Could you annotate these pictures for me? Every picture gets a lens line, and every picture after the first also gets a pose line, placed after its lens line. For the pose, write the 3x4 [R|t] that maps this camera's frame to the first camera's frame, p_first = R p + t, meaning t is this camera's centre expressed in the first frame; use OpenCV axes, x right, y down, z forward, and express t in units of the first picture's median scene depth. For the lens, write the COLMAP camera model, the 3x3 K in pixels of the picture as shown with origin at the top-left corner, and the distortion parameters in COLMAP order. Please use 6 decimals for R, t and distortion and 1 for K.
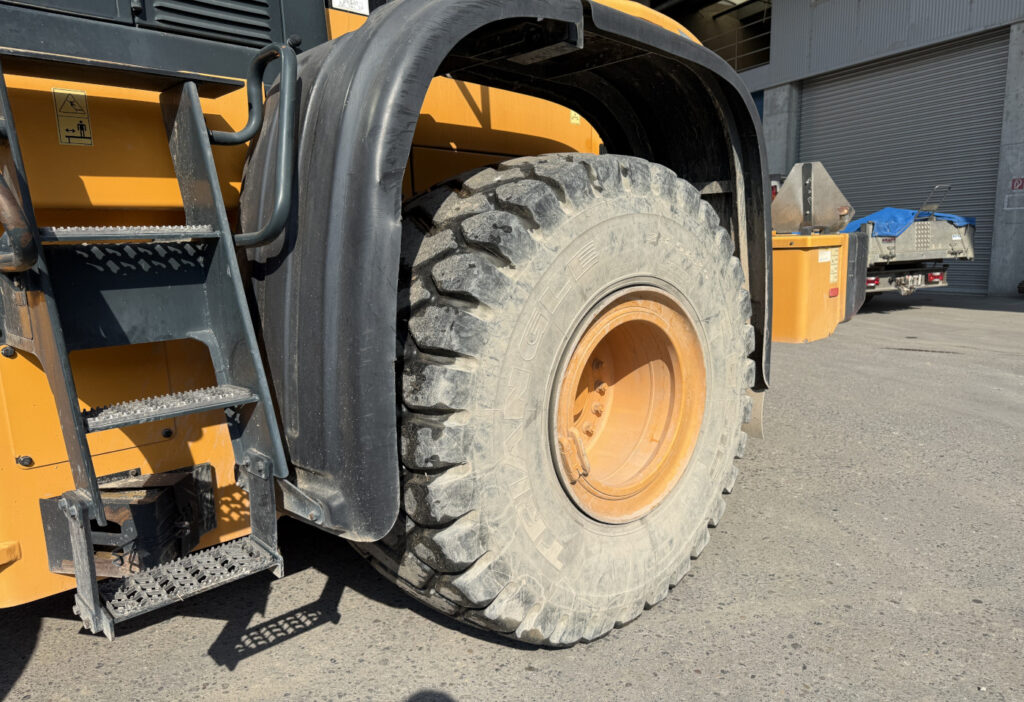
lens RADIAL K [[743.9, 0, 511.2], [0, 743.9, 361.9], [0, 0, 1]] dist [0.002908, -0.000759]
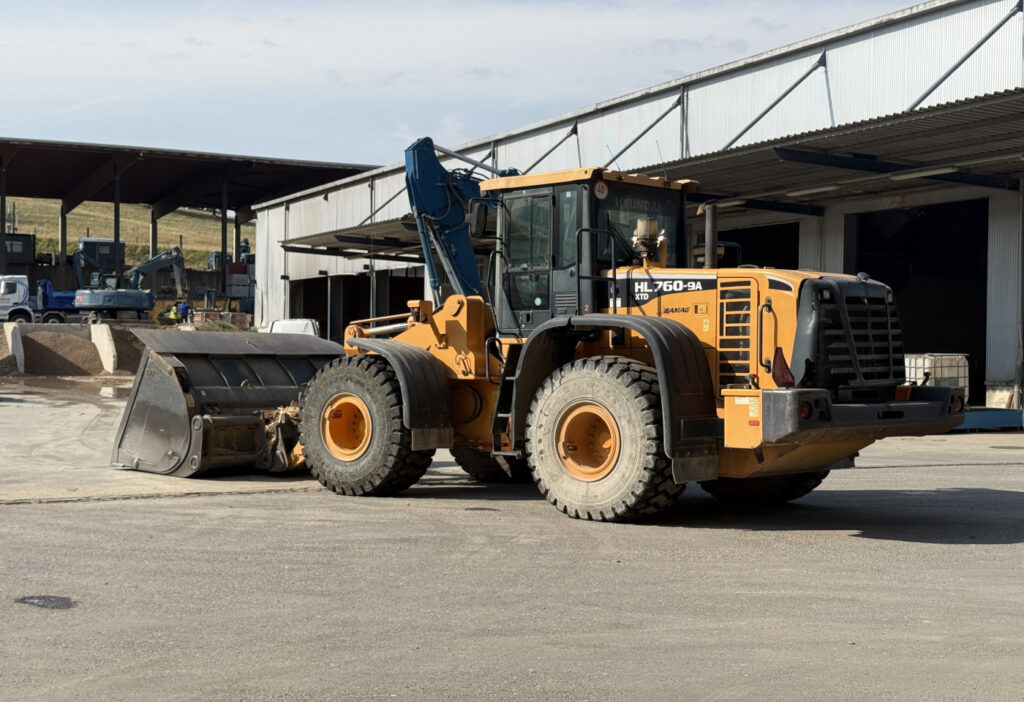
lens RADIAL K [[1444.9, 0, 512.0], [0, 1444.9, 351.0], [0, 0, 1]] dist [0.111727, 0.017906]
pose [[-0.013471, 0.022803, -0.999649, 5.338155], [-0.164608, 0.986049, 0.024711, -0.349945], [0.986267, 0.164884, -0.009530, 0.645862]]
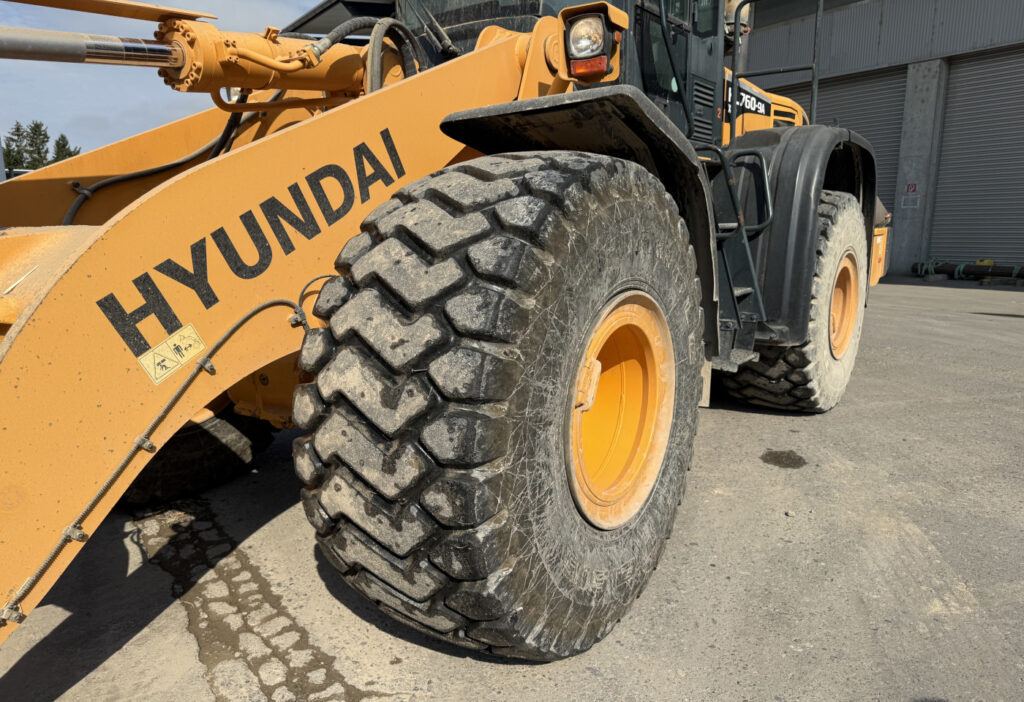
lens RADIAL K [[727.4, 0, 511.2], [0, 727.4, 380.6], [0, 0, 1]] dist [0.001325, -0.001435]
pose [[0.990154, -0.013808, 0.139300, -1.008273], [0.006980, 0.998755, 0.049389, 0.151085], [-0.139808, -0.047930, 0.989018, -0.912364]]
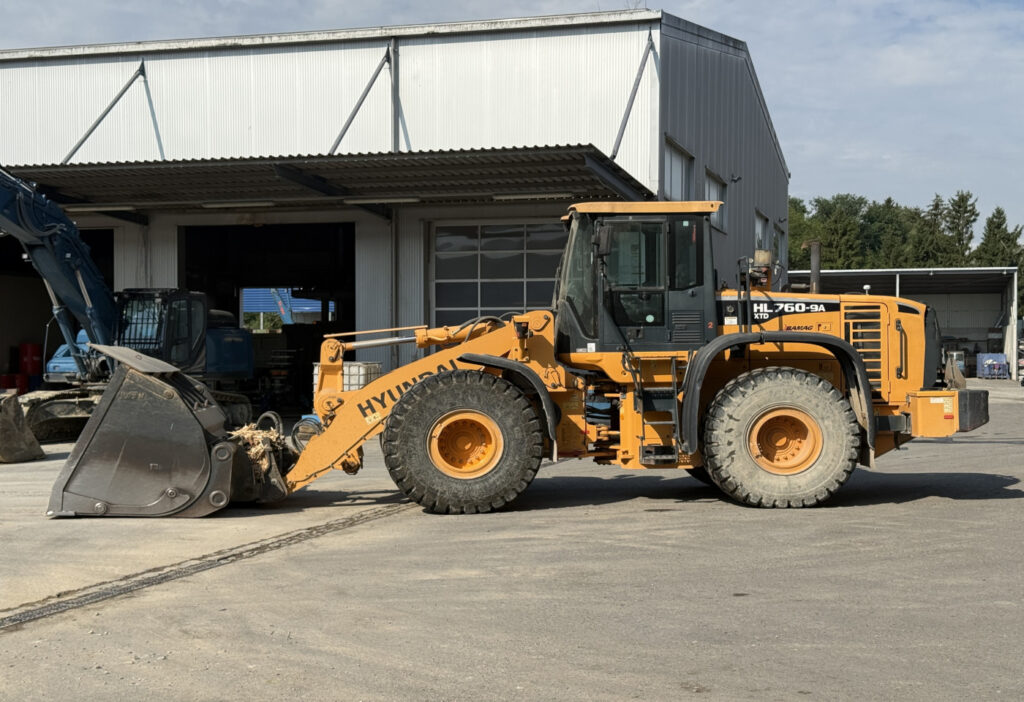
lens RADIAL K [[1444.9, 0, 512.0], [0, 1444.9, 351.0], [0, 0, 1]] dist [0.111727, 0.017906]
pose [[0.728210, 0.015766, -0.685173, 3.470400], [-0.119200, 0.987412, -0.103967, 0.449420], [0.674908, 0.157382, 0.720923, -4.277238]]
